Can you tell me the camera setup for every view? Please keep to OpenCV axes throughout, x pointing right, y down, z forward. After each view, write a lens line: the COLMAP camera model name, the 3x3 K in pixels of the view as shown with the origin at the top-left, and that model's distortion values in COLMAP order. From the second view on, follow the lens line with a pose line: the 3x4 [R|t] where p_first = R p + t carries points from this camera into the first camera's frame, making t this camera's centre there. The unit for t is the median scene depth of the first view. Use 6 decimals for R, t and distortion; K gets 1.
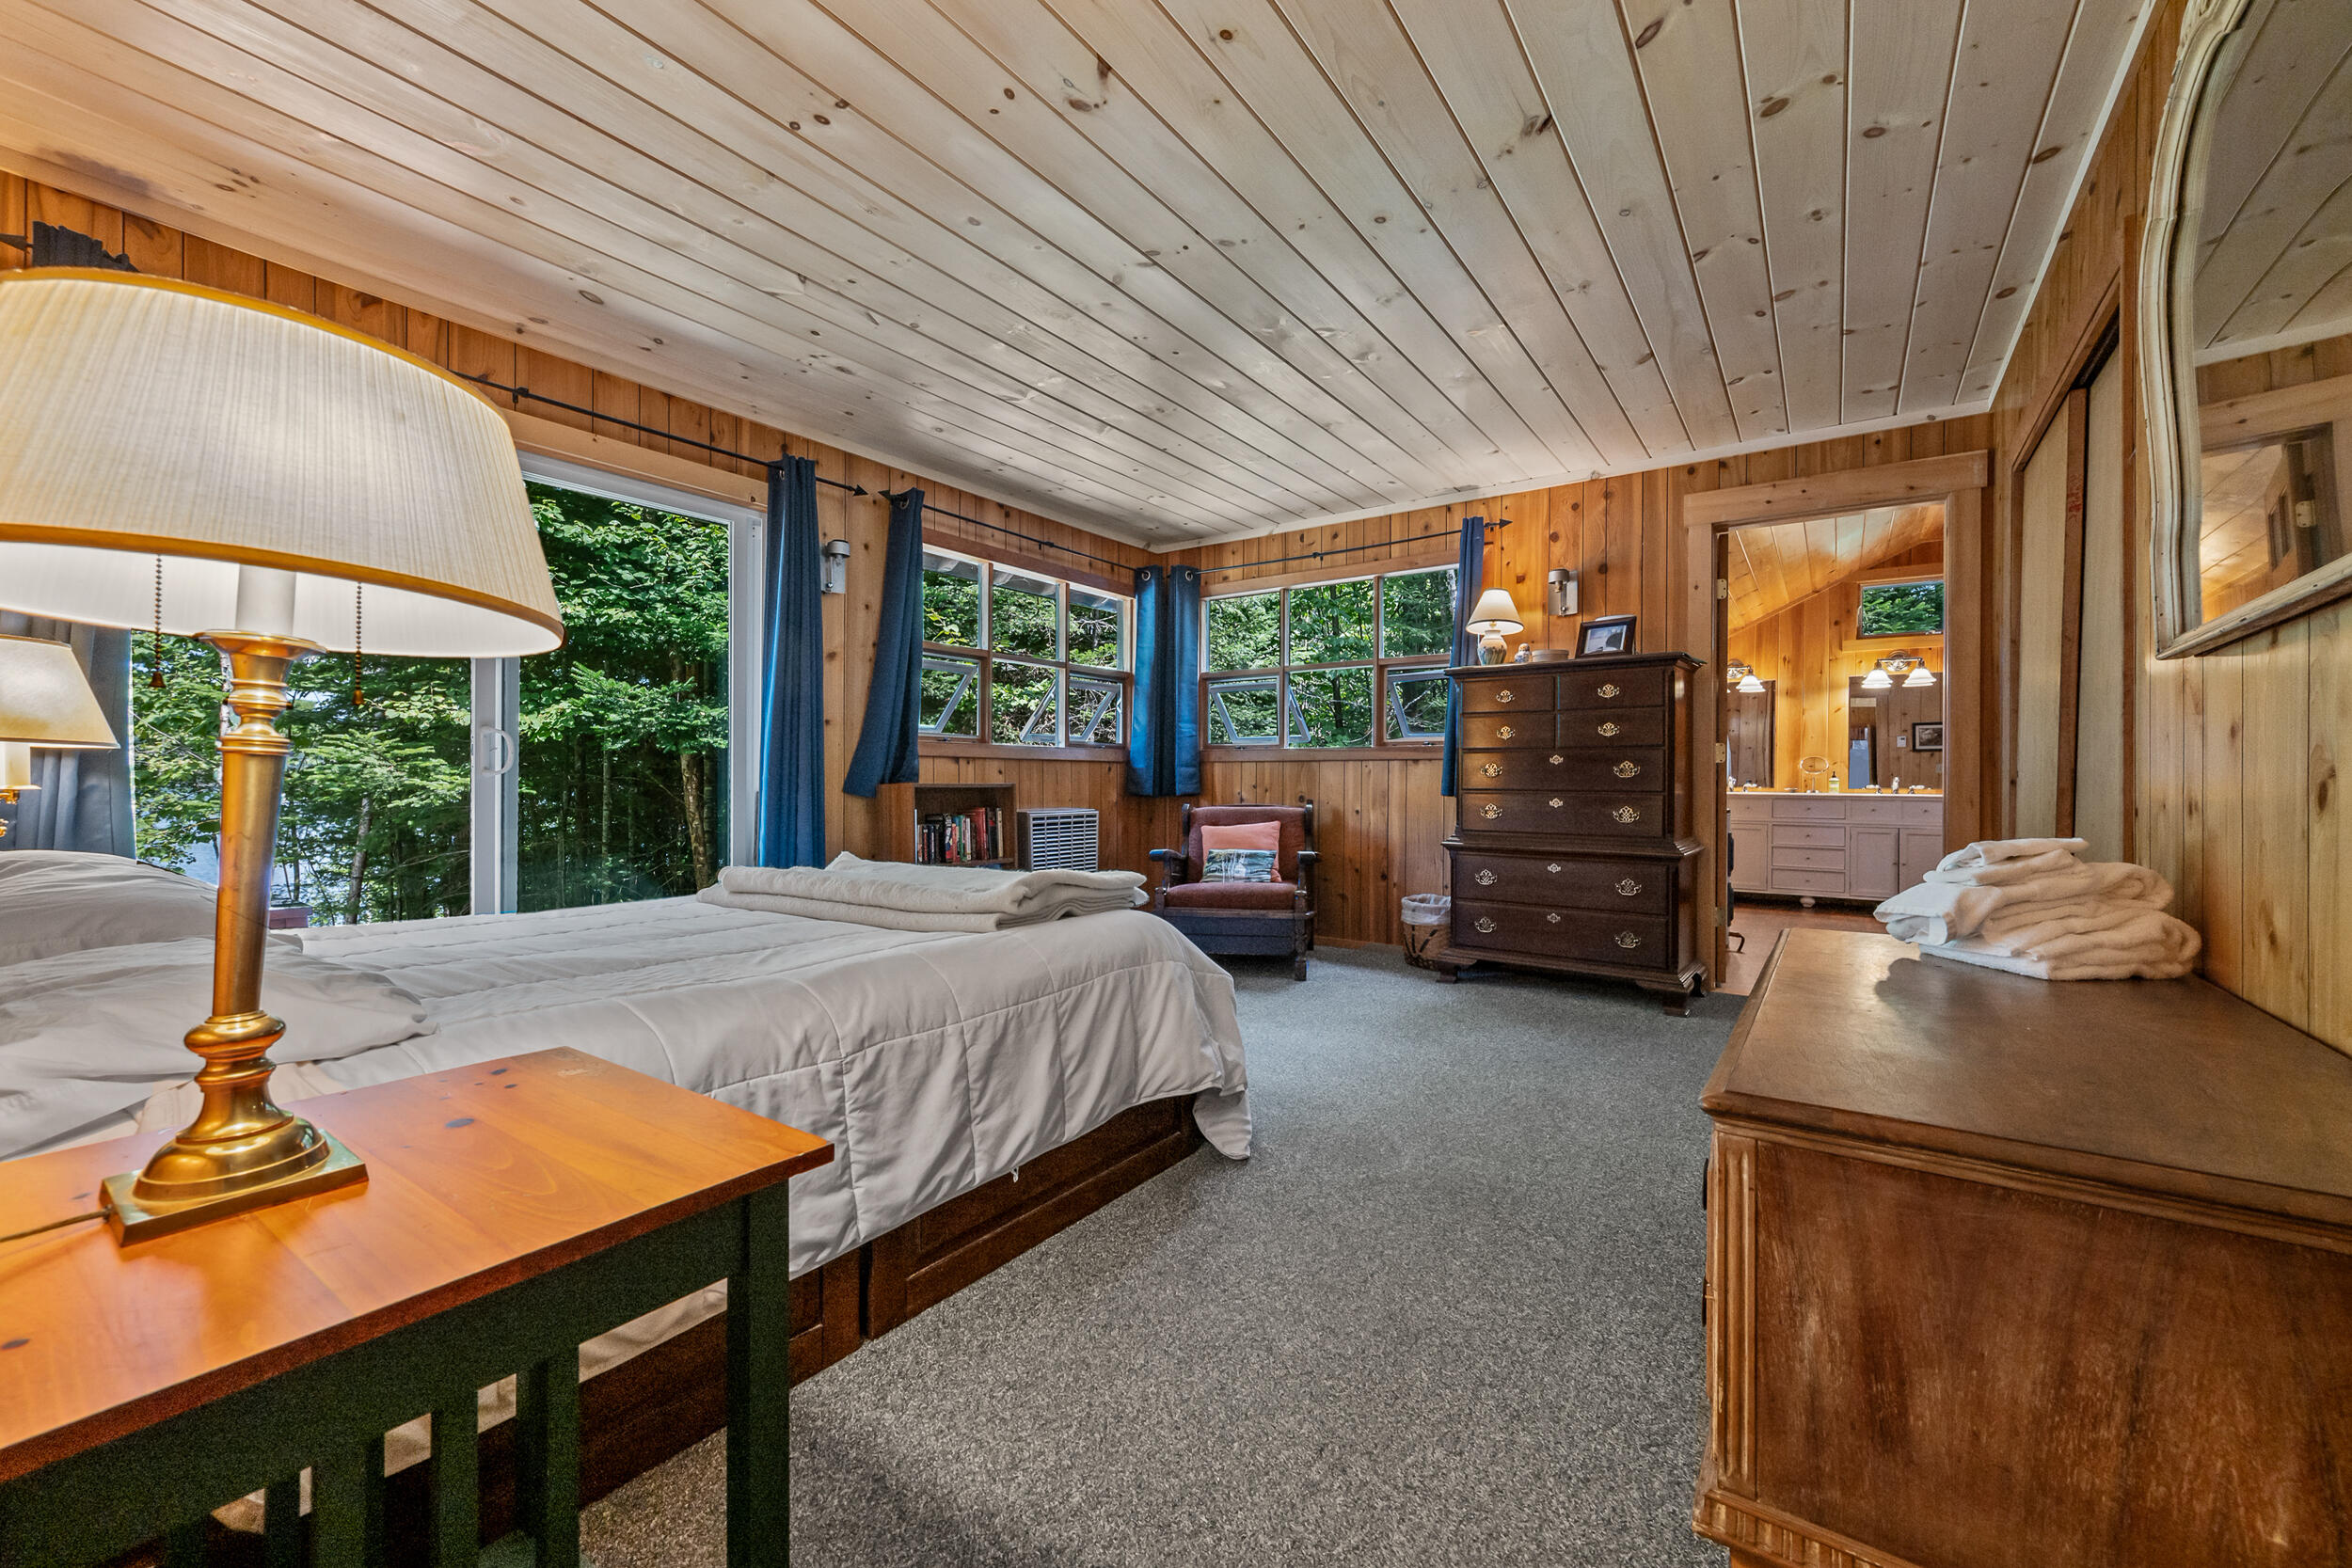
lens RADIAL K [[938.6, 0, 1176.0], [0, 938.6, 784.0], [0, 0, 1]] dist [0.000132, -0.000021]
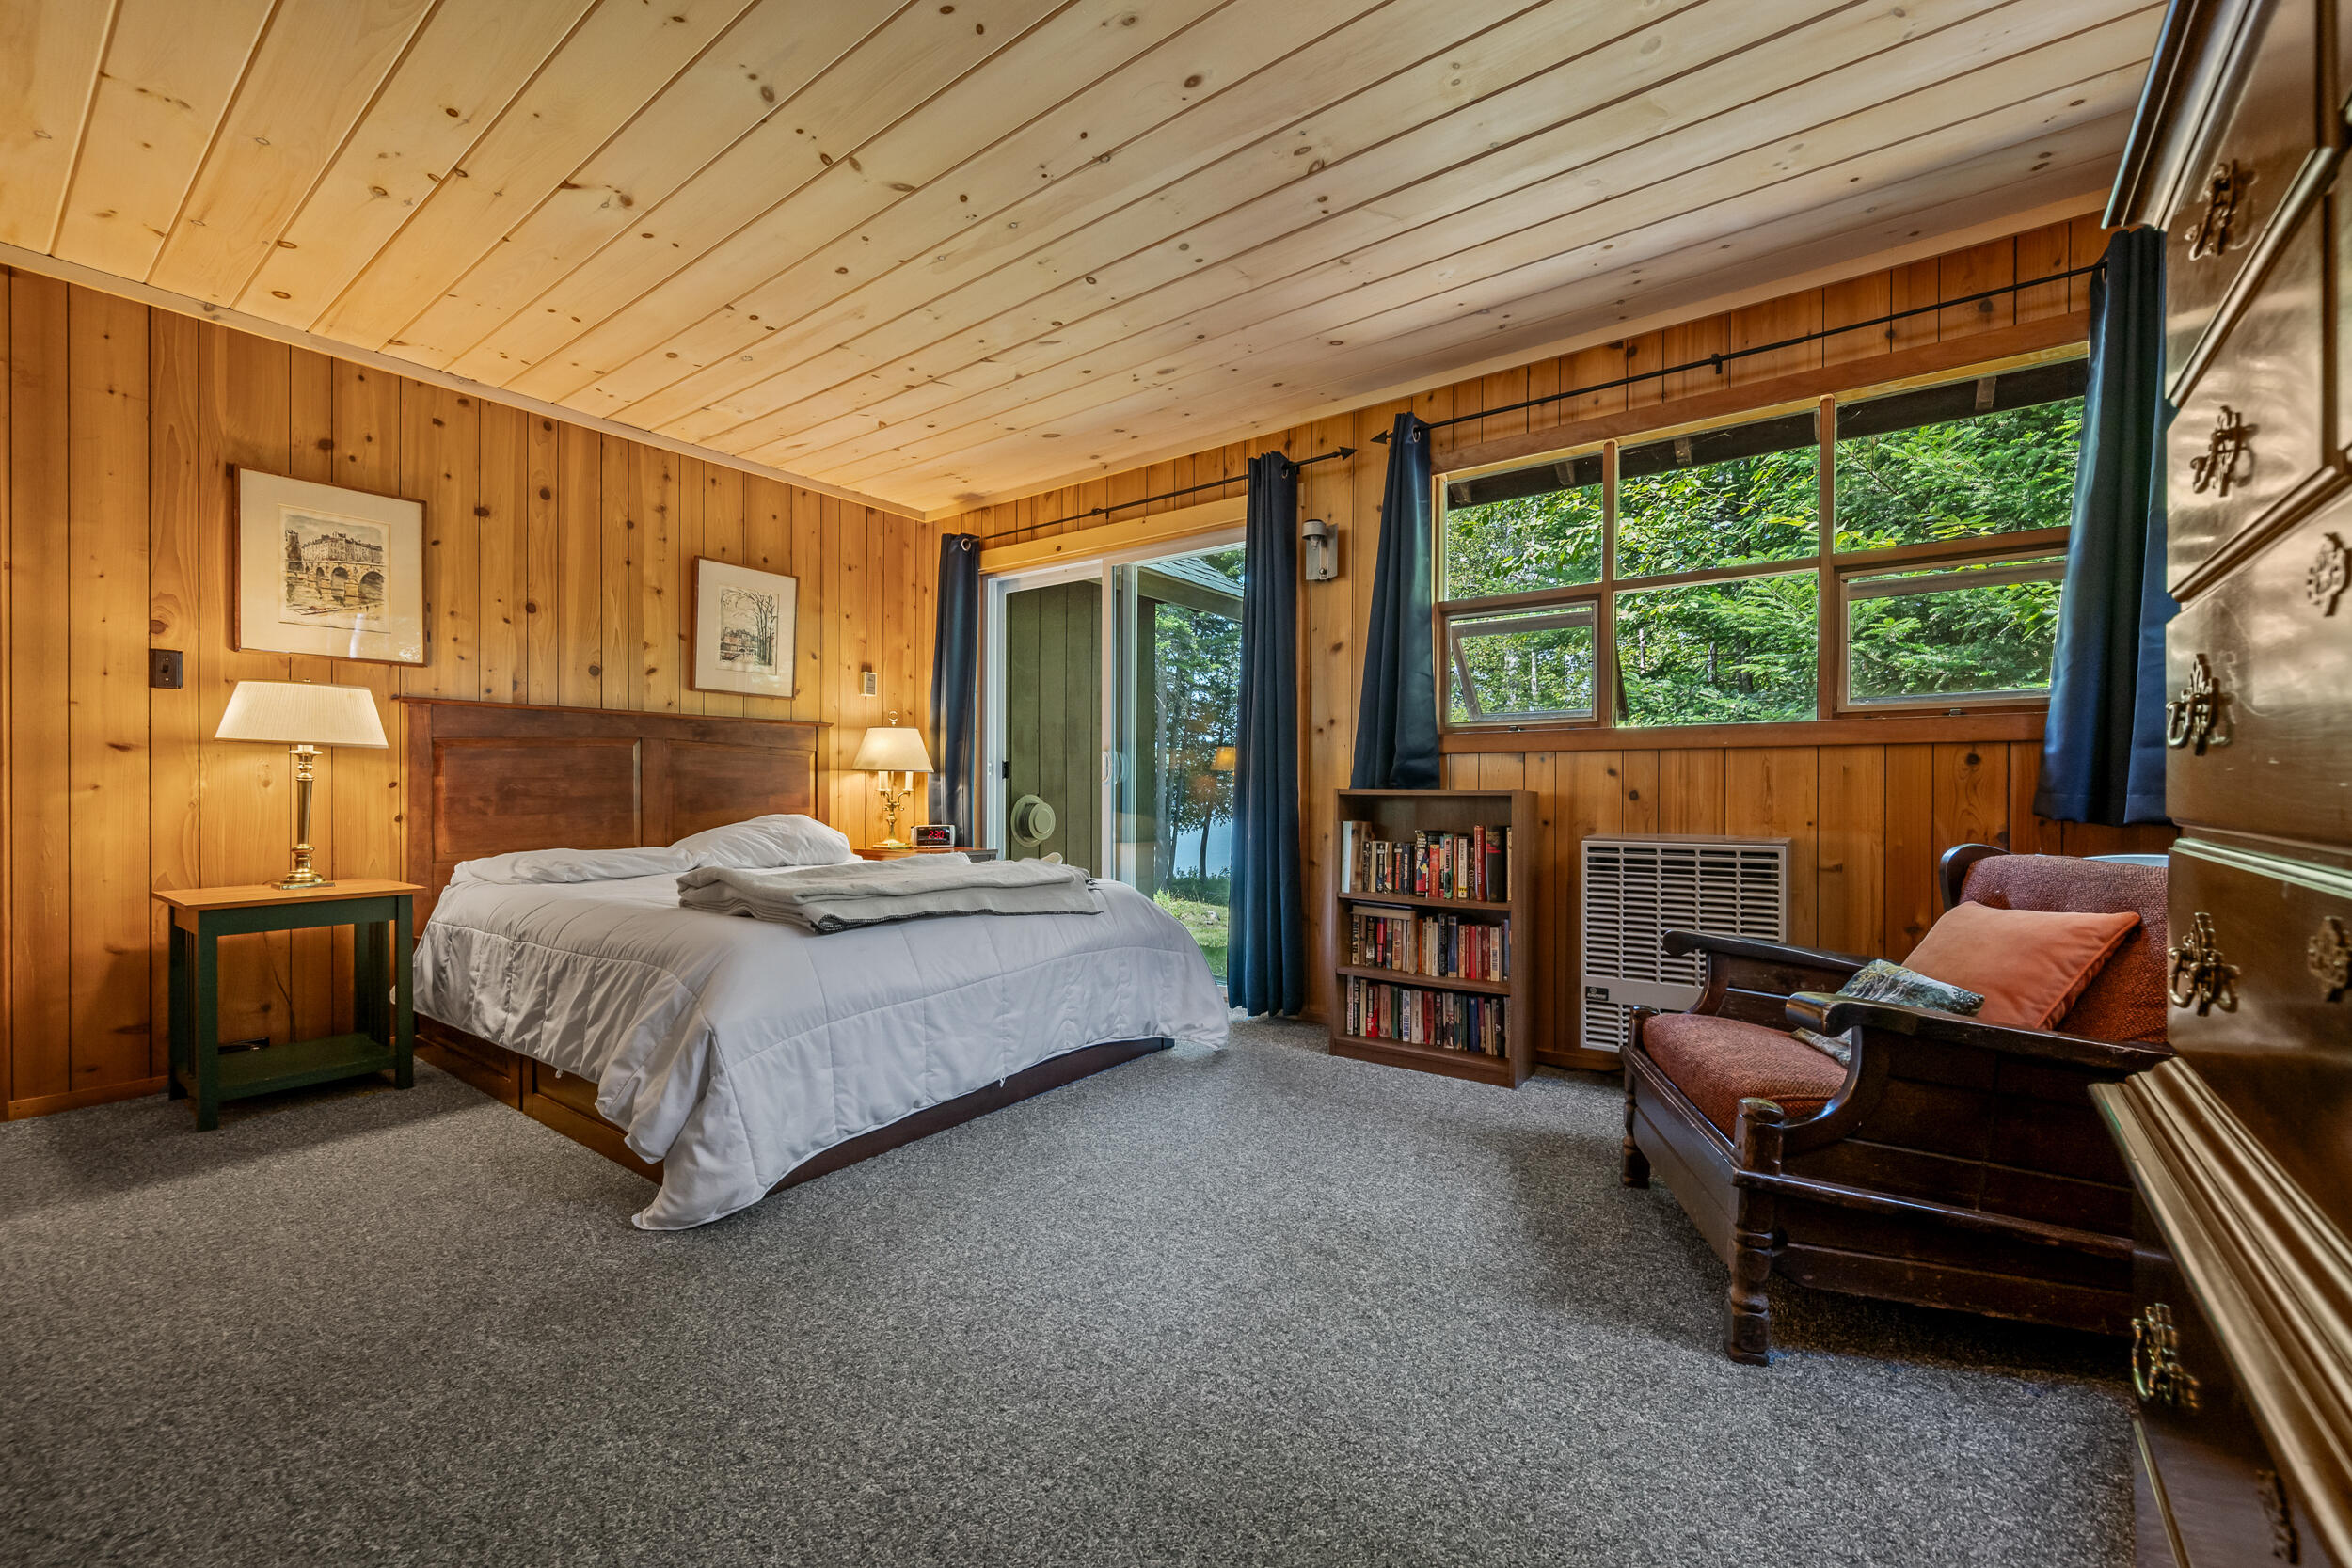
lens RADIAL K [[930.3, 0, 1176.0], [0, 930.3, 784.0], [0, 0, 1]] dist [-0.000945, -0.000167]
pose [[-0.022113, -0.007361, -0.999728, 0.953354], [-0.005566, 0.999958, -0.007239, 0.002482], [0.999740, 0.005405, -0.022153, 1.579136]]
